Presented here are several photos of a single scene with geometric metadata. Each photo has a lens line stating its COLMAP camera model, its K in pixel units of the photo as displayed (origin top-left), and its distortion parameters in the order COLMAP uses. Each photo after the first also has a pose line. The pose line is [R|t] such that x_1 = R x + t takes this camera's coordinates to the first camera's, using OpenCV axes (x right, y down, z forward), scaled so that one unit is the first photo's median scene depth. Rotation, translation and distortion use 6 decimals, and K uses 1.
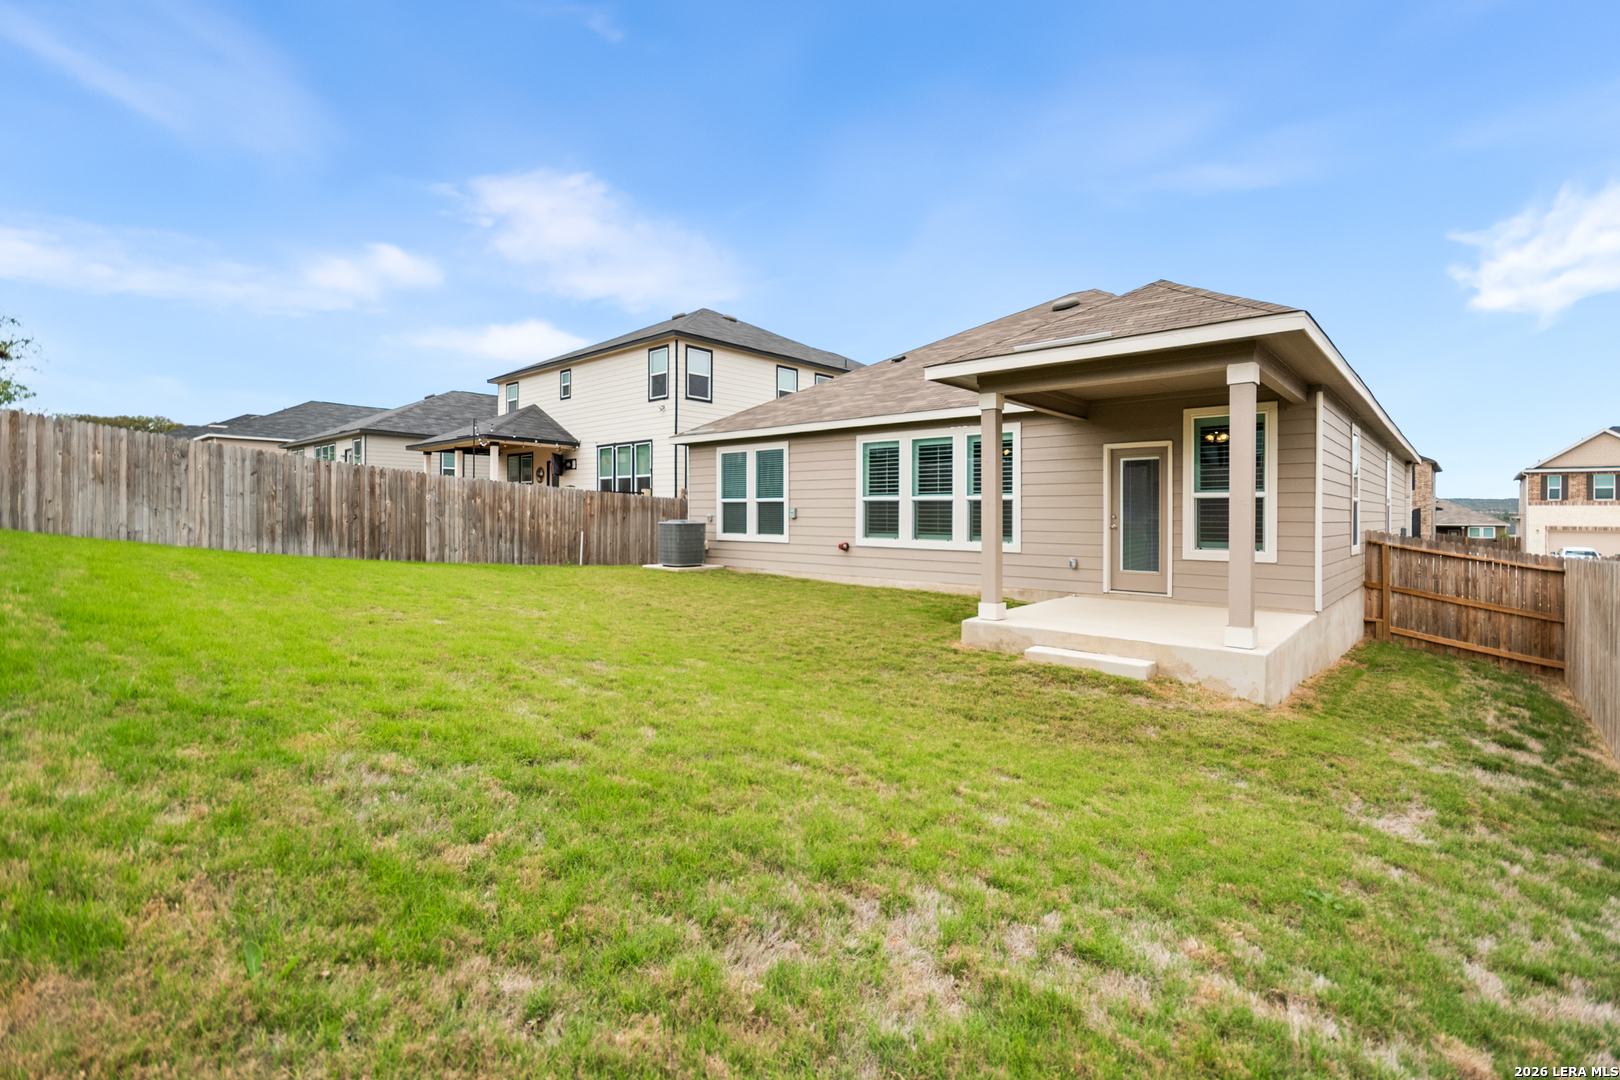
lens RADIAL K [[716.9, 0, 836.1], [0, 716.9, 514.8], [0, 0, 1]] dist [-0.000202, -0.000110]
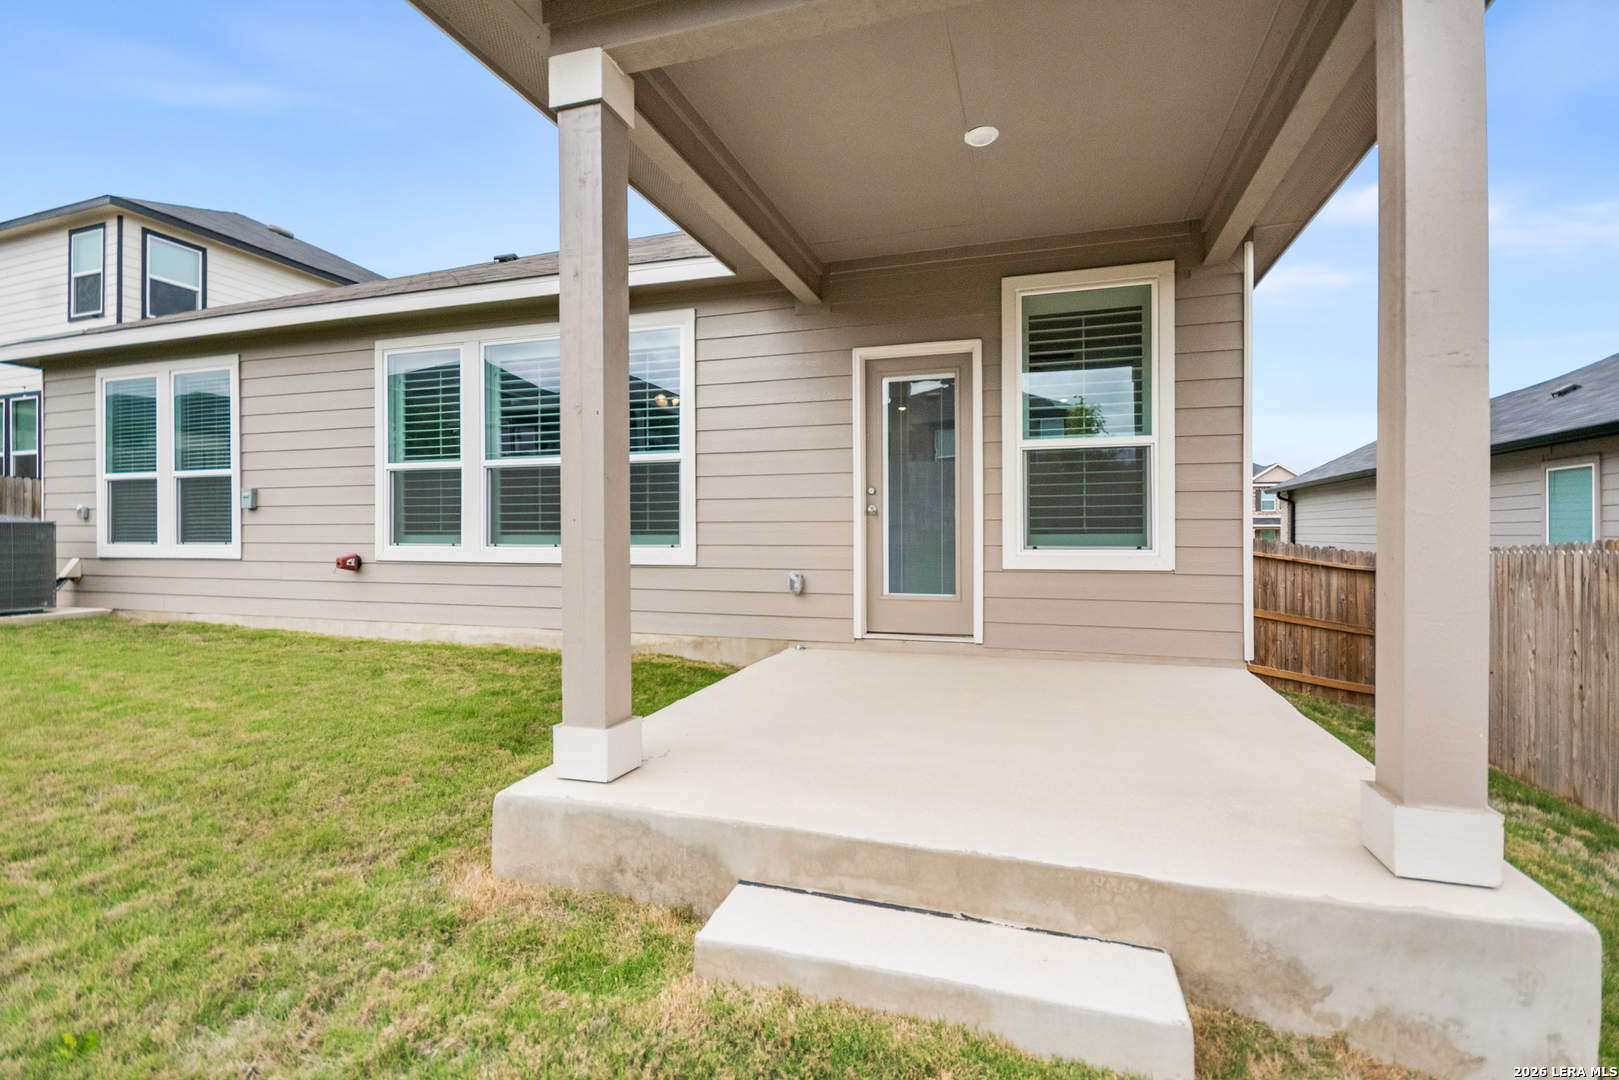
lens RADIAL K [[716.4, 0, 815.0], [0, 716.4, 526.2], [0, 0, 1]] dist [-0.000202, -0.000110]
pose [[0.919904, -0.005196, 0.392108, 0.105171], [0.007417, 0.999964, -0.004150, 0.021605], [-0.392072, 0.006726, 0.919910, 0.386623]]
